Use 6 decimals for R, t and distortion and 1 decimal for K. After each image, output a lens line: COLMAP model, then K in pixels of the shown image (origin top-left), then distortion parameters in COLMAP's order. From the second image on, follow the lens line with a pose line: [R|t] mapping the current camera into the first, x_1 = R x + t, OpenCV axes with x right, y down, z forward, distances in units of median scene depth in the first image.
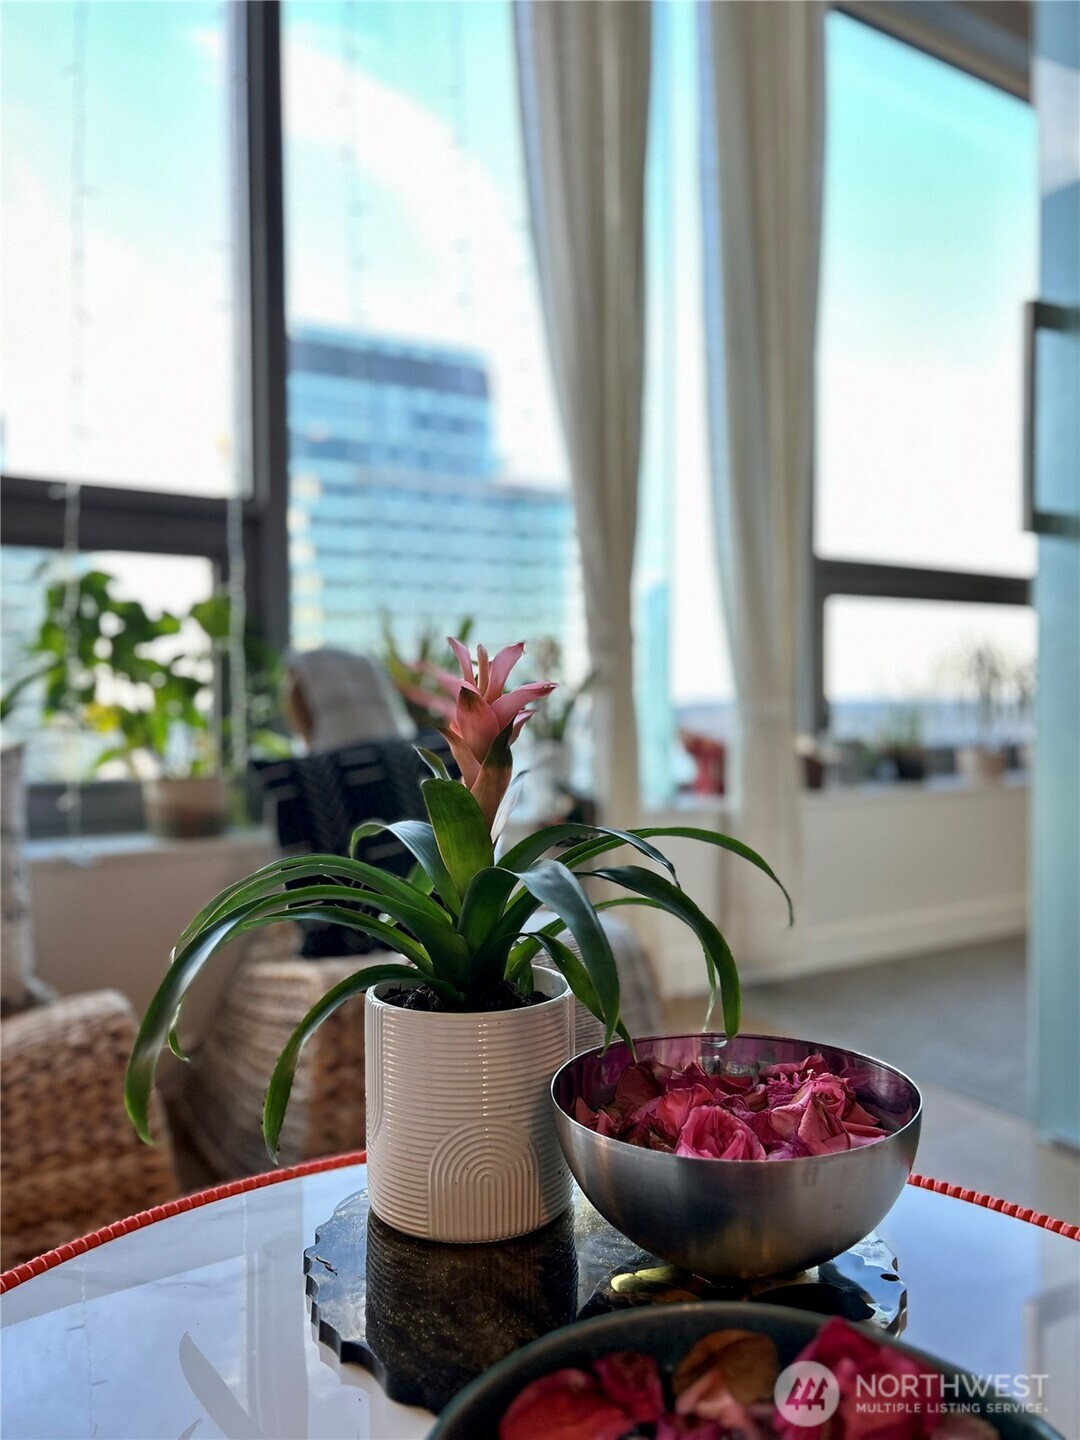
lens RADIAL K [[1082.7, 0, 540.0], [0, 1082.7, 720.0], [0, 0, 1]] dist [0.074671, 0.000455]
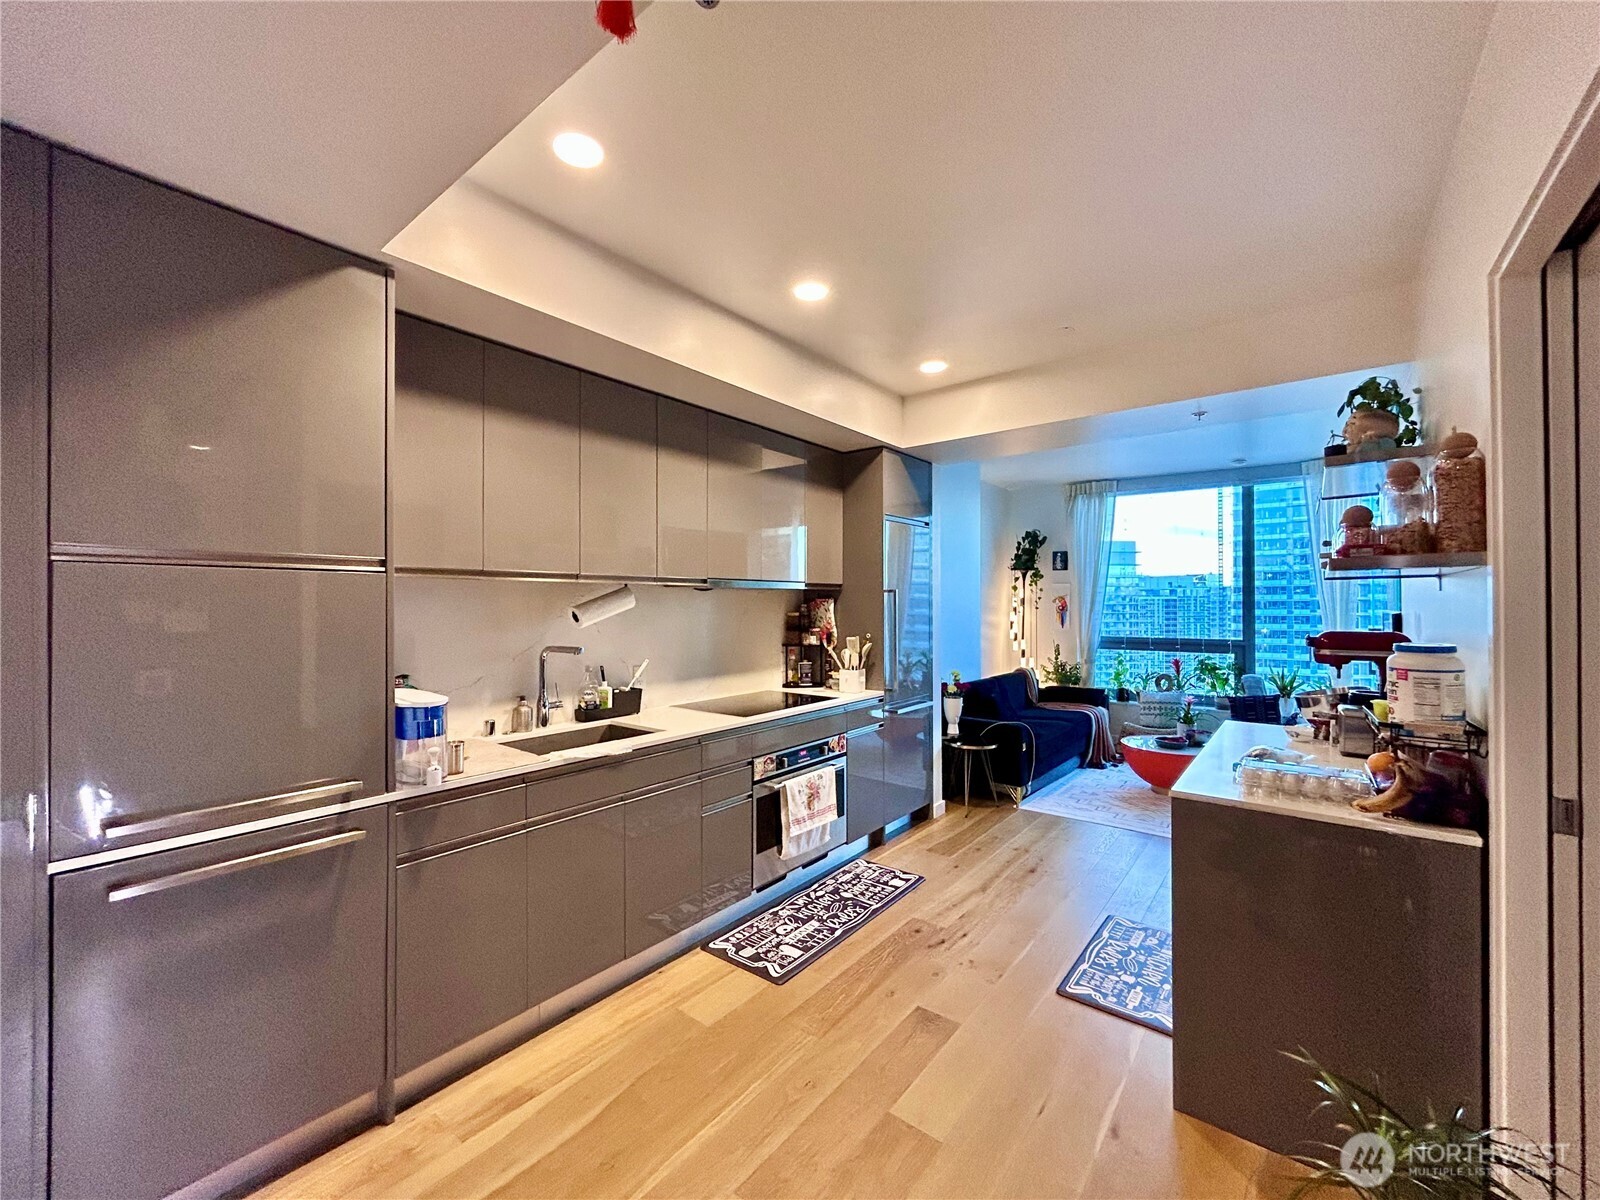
lens RADIAL K [[624.0, 0, 800.0], [0, 624.0, 600.0], [0, 0, 1]] dist [0.000751, 0.000078]
pose [[0.365026, -0.001215, -0.930997, 1.751236], [-0.016327, 0.999837, -0.007707, -0.364397], [0.930854, 0.018014, 0.364947, -2.024816]]
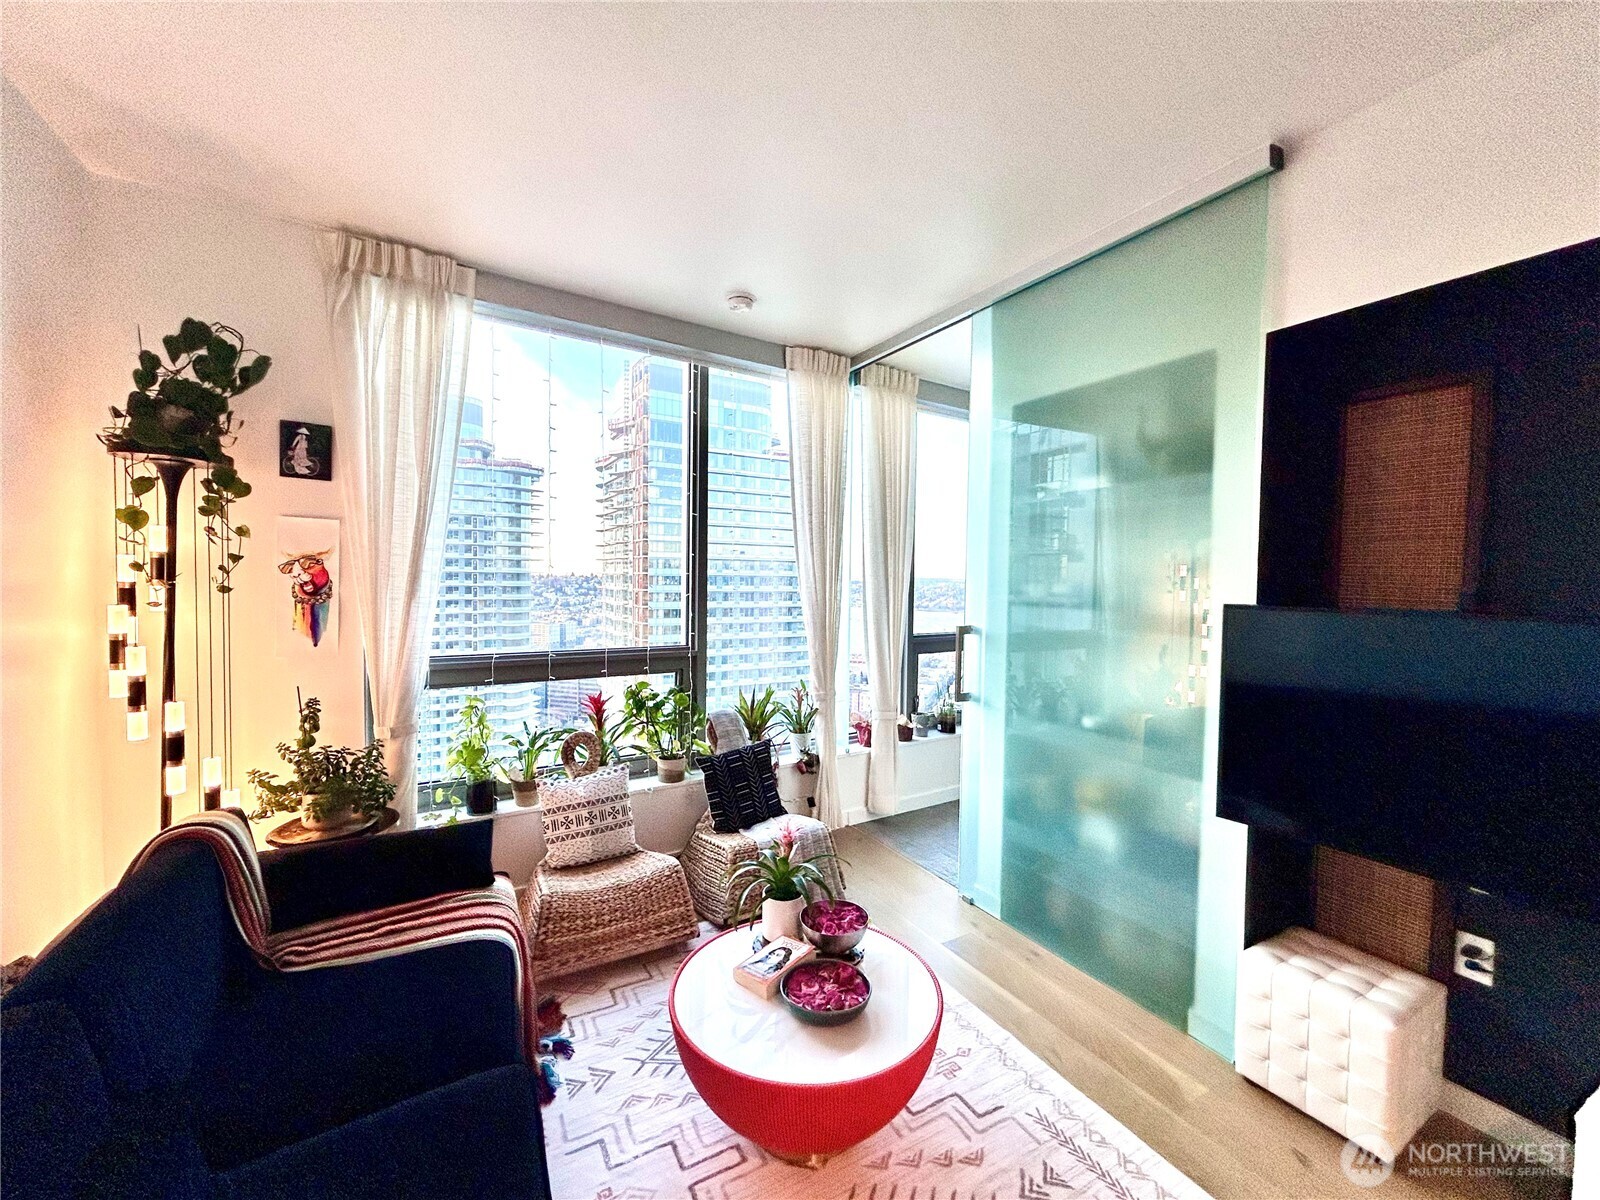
lens RADIAL K [[638.9, 0, 800.0], [0, 638.9, 600.0], [0, 0, 1]] dist [-0.000155, 0.000035]
pose [[0.999744, 0.020779, 0.008981, -0.015668], [-0.020903, 0.999685, 0.013912, -0.385430], [-0.008689, -0.014096, 0.999863, -0.644435]]
